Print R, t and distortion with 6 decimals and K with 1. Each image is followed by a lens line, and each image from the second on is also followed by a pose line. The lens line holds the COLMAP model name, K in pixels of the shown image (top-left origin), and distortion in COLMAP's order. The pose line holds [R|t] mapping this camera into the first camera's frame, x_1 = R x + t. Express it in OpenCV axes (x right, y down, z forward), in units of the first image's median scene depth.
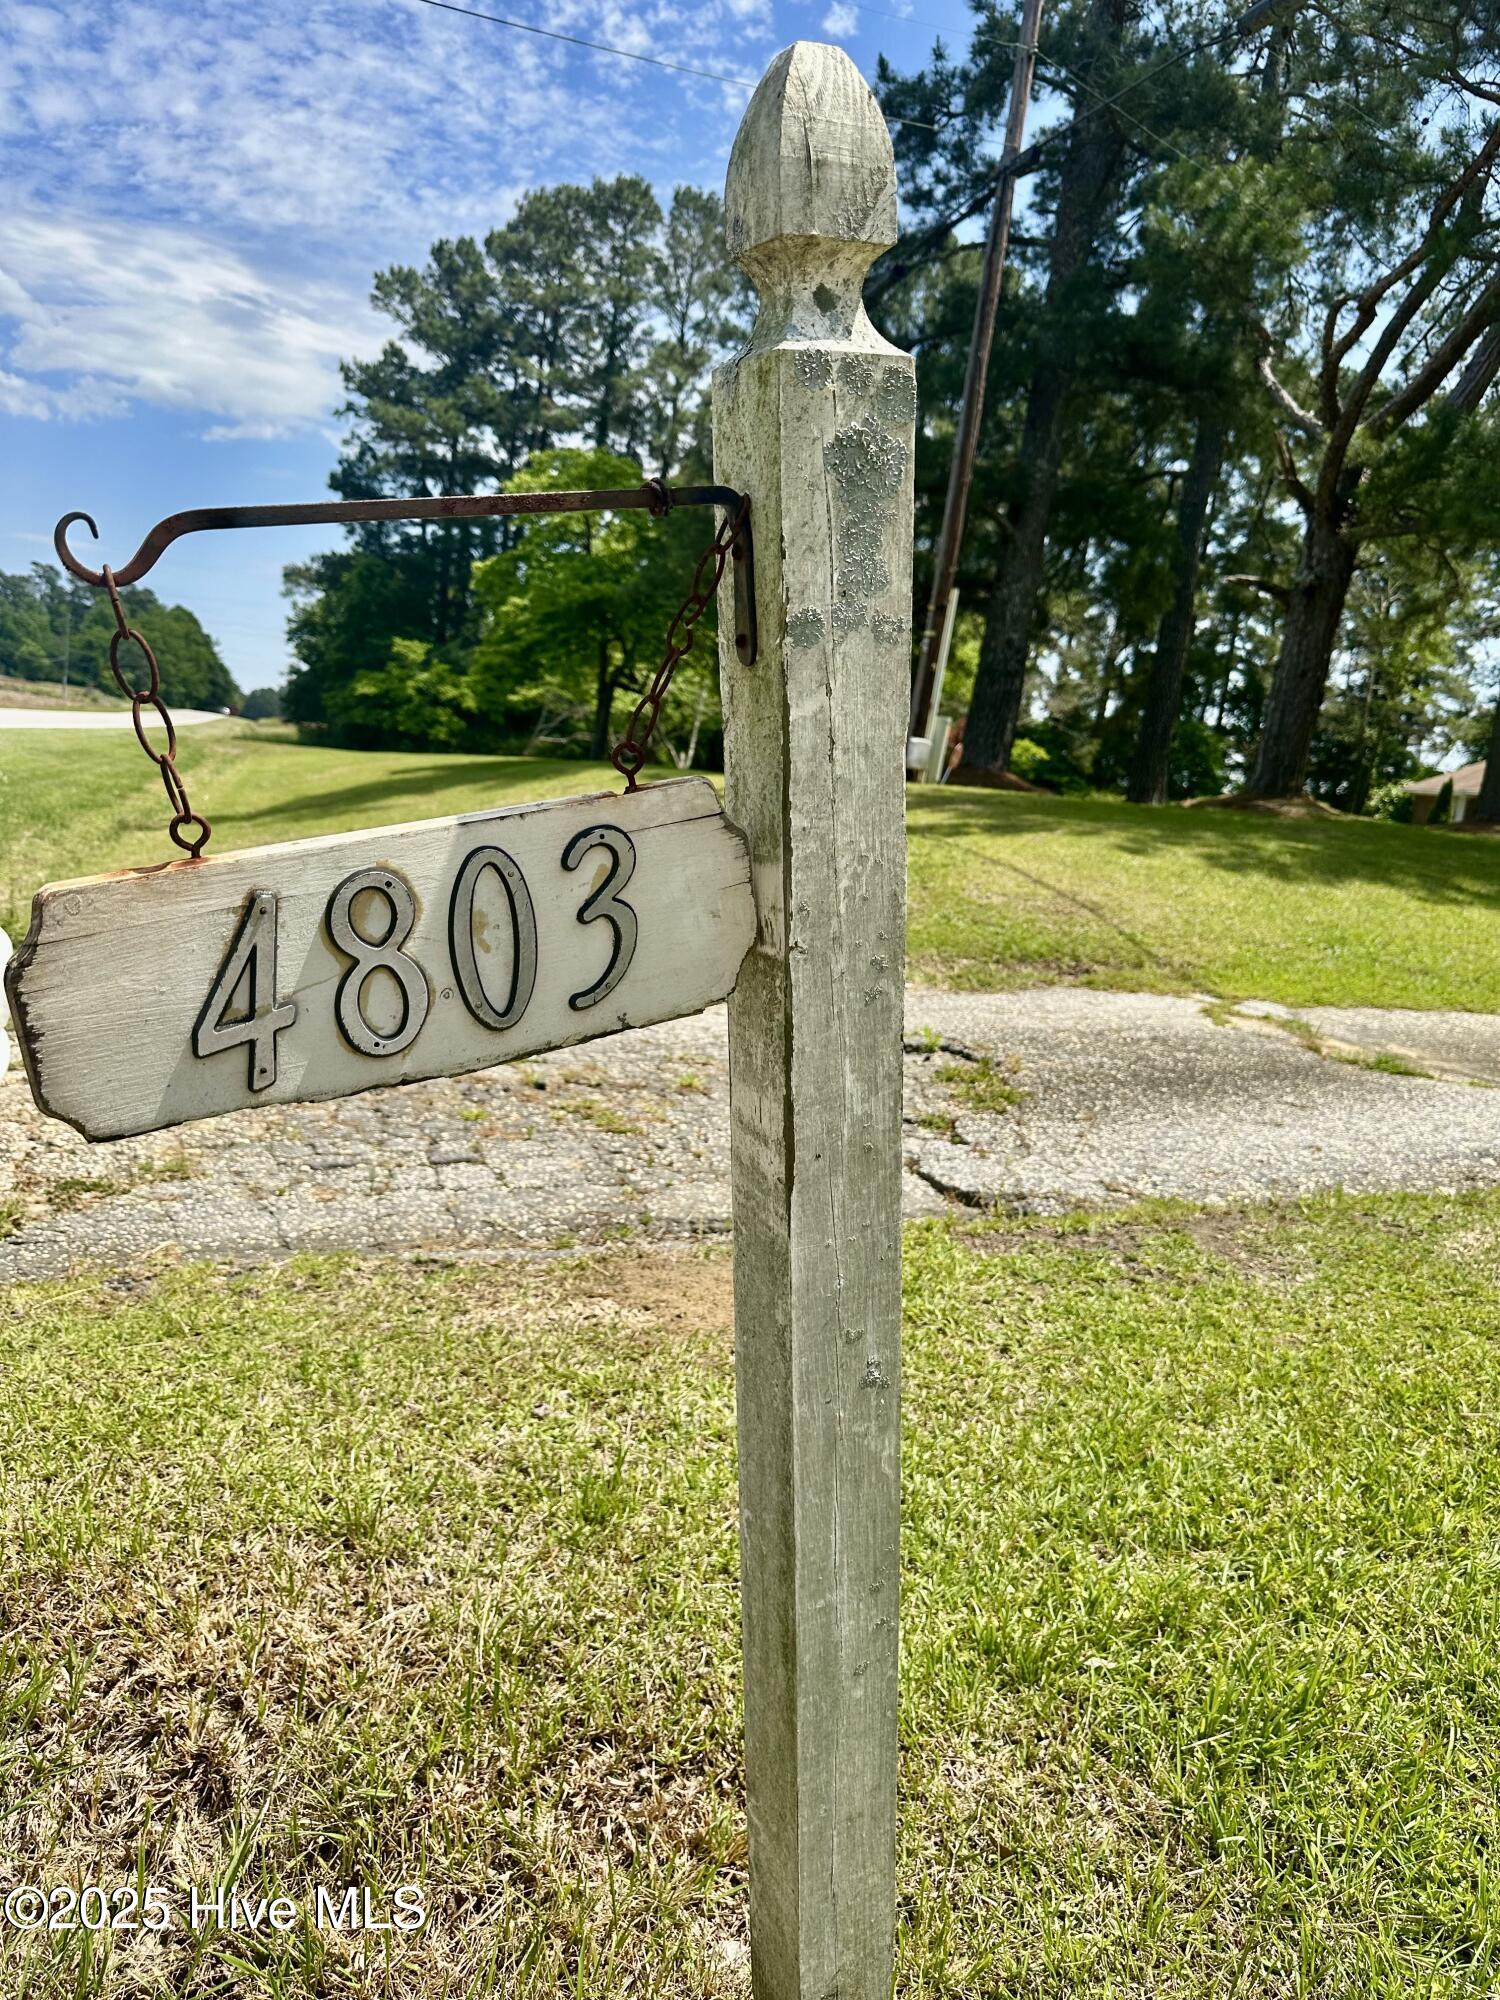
lens RADIAL K [[1543.2, 0, 750.0], [0, 1543.2, 1000.0], [0, 0, 1]] dist [0.037102, -0.000480]
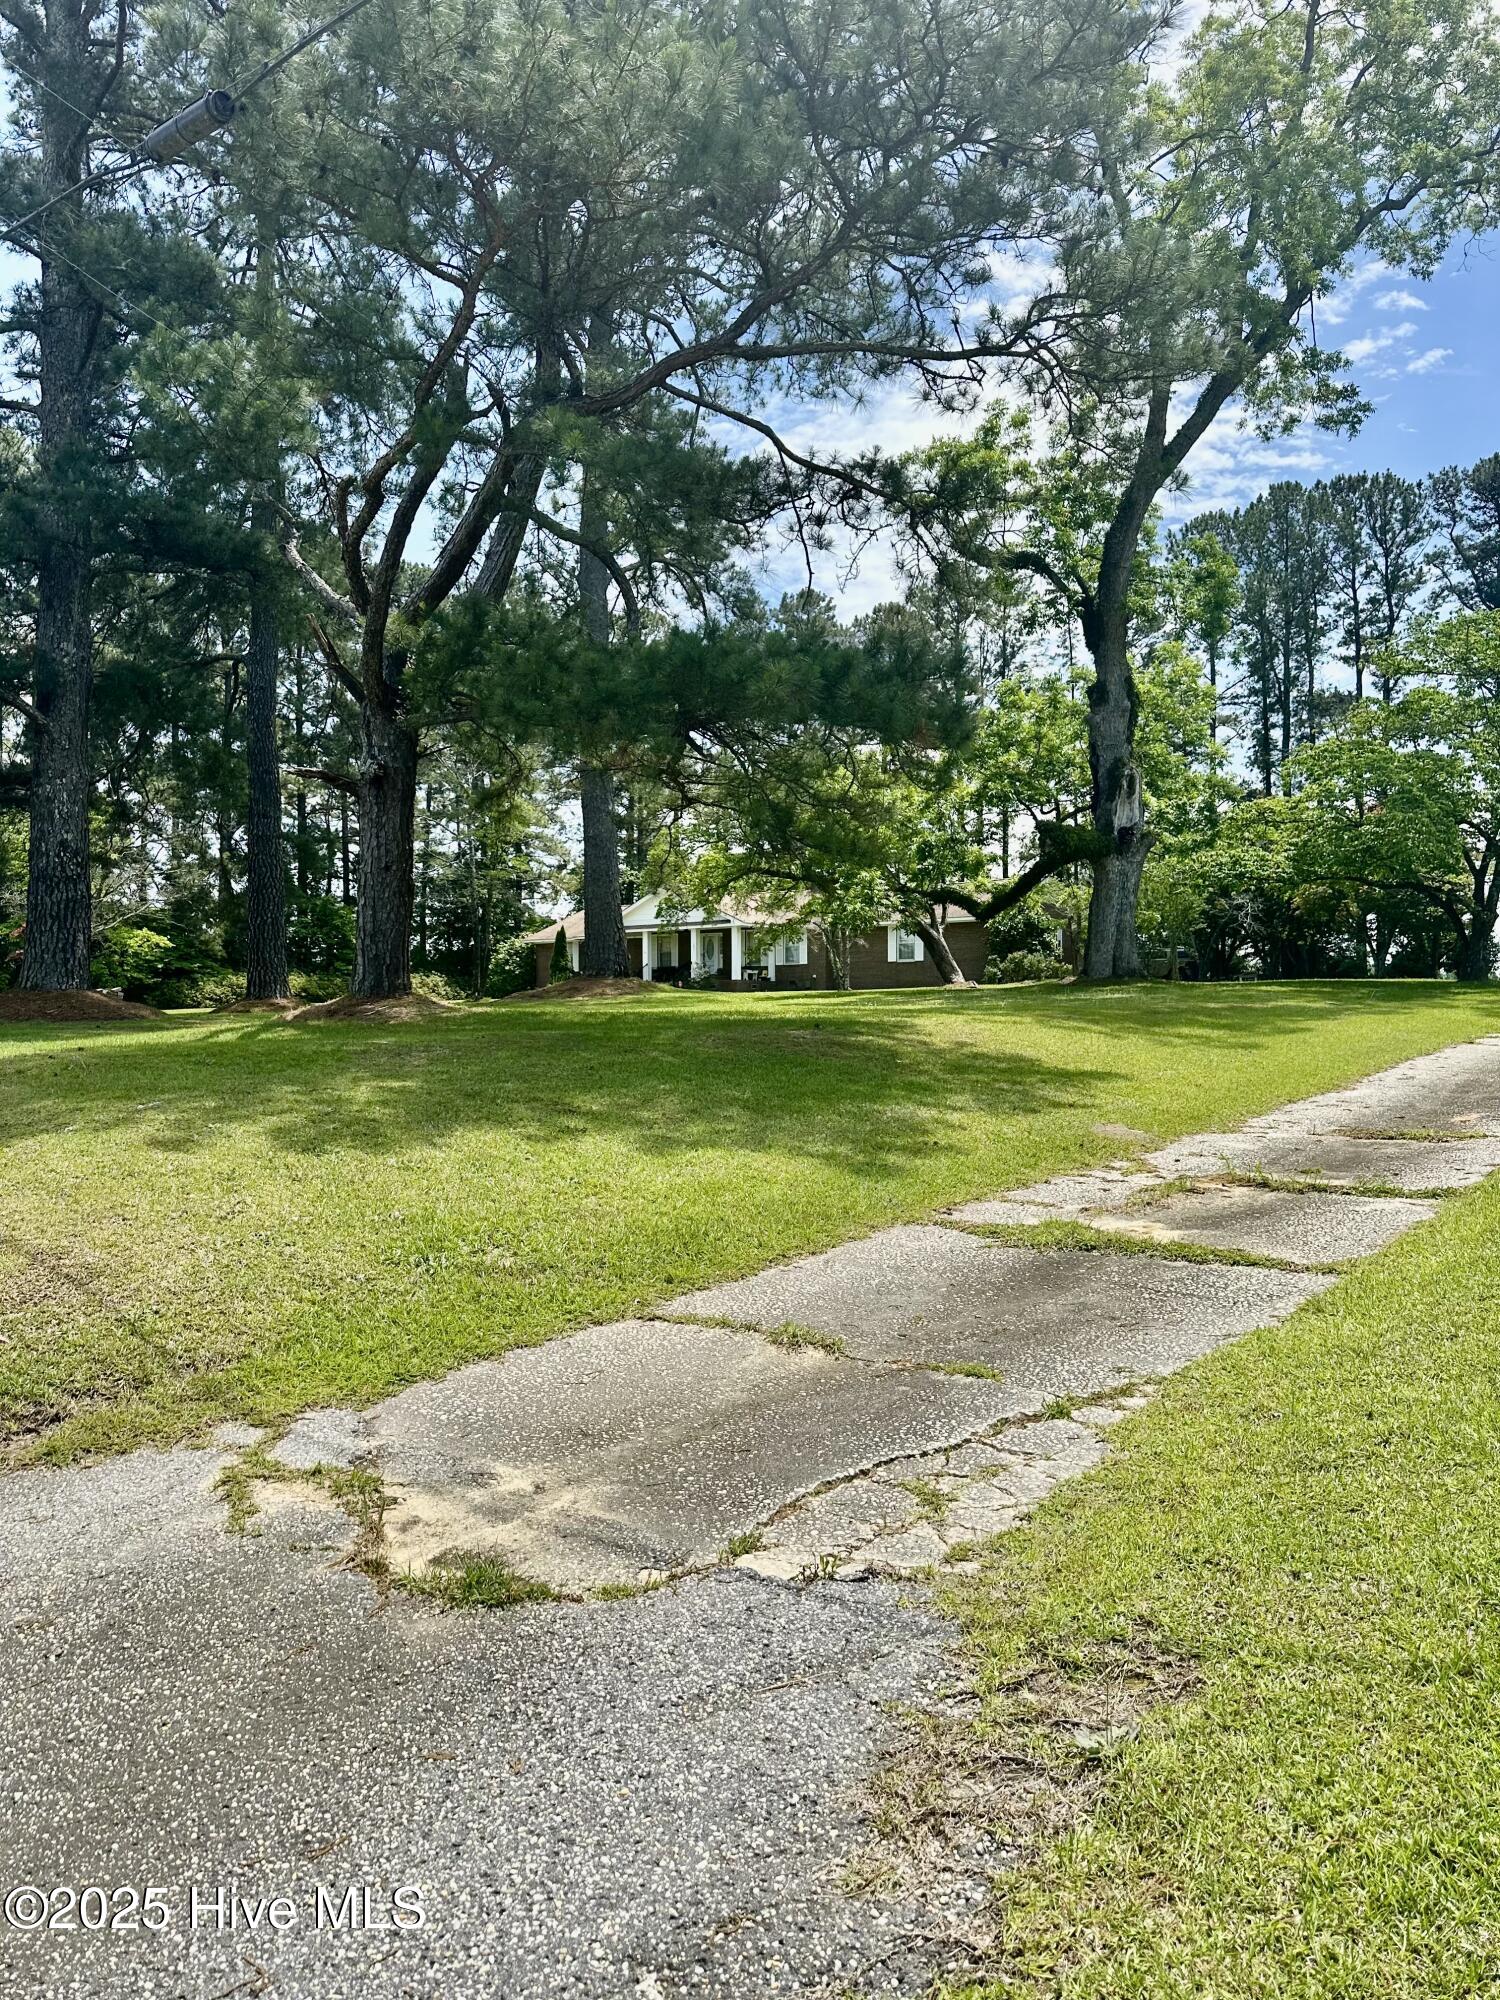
lens RADIAL K [[1415.8, 0, 750.0], [0, 1415.8, 1000.0], [0, 0, 1]] dist [0.045869, -0.046441]
pose [[0.850233, -0.133725, 0.509138, 0.074578], [0.177689, 0.983335, -0.038459, -0.046993], [-0.495510, 0.123167, 0.859826, 0.130154]]
